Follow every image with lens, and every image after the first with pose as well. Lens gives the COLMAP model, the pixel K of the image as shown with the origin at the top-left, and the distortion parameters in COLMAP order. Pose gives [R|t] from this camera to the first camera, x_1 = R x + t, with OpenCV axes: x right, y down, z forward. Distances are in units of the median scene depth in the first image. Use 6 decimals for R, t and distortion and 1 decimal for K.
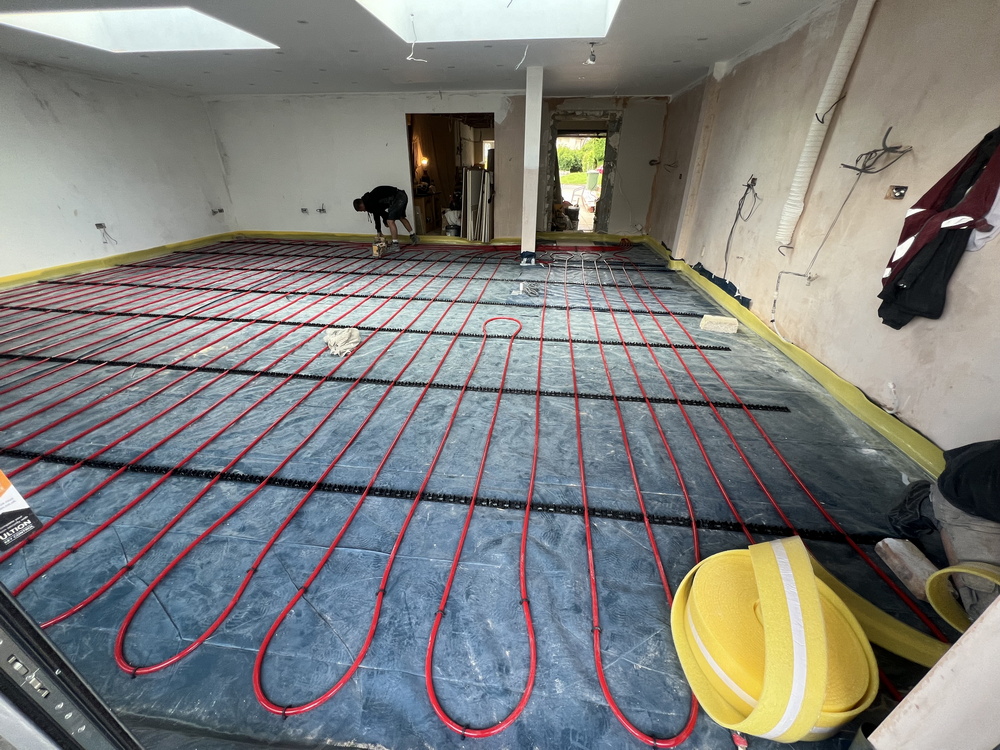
lens RADIAL K [[396.8, 0, 503.3], [0, 396.8, 372.5], [0, 0, 1]] dist [-0.000116, -0.000519]
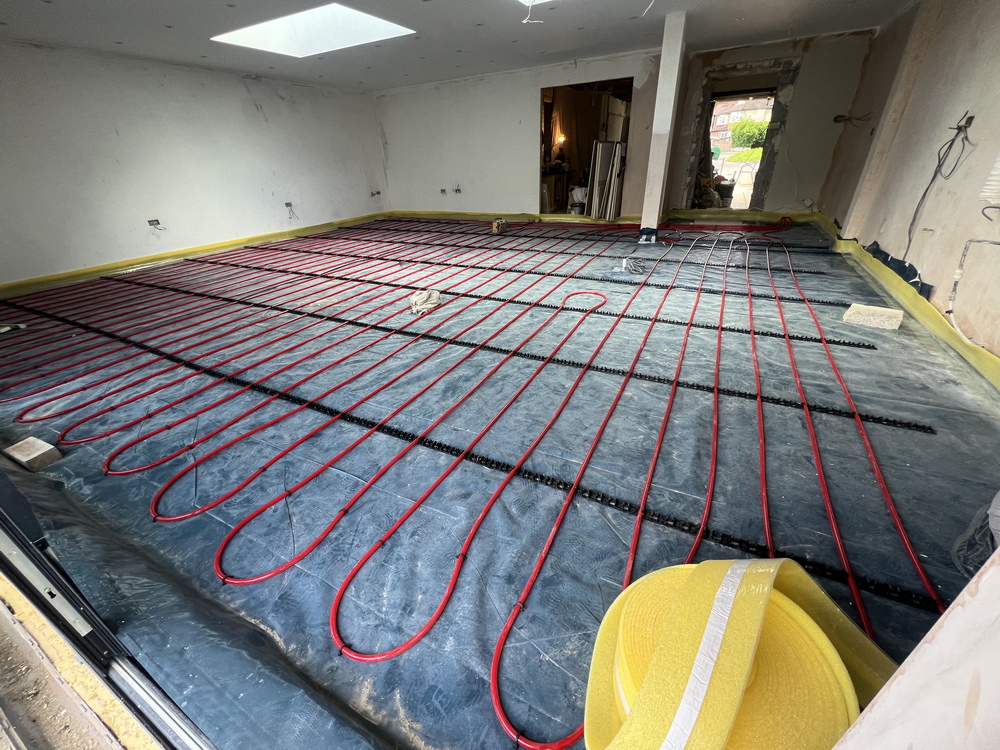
lens RADIAL K [[396.8, 0, 501.8], [0, 396.8, 372.9], [0, 0, 1]] dist [-0.000116, -0.000519]
pose [[0.936289, 0.125163, -0.328174, 0.170462], [-0.115739, 0.992111, 0.048176, 0.036391], [0.331614, -0.007124, 0.943388, 0.060028]]
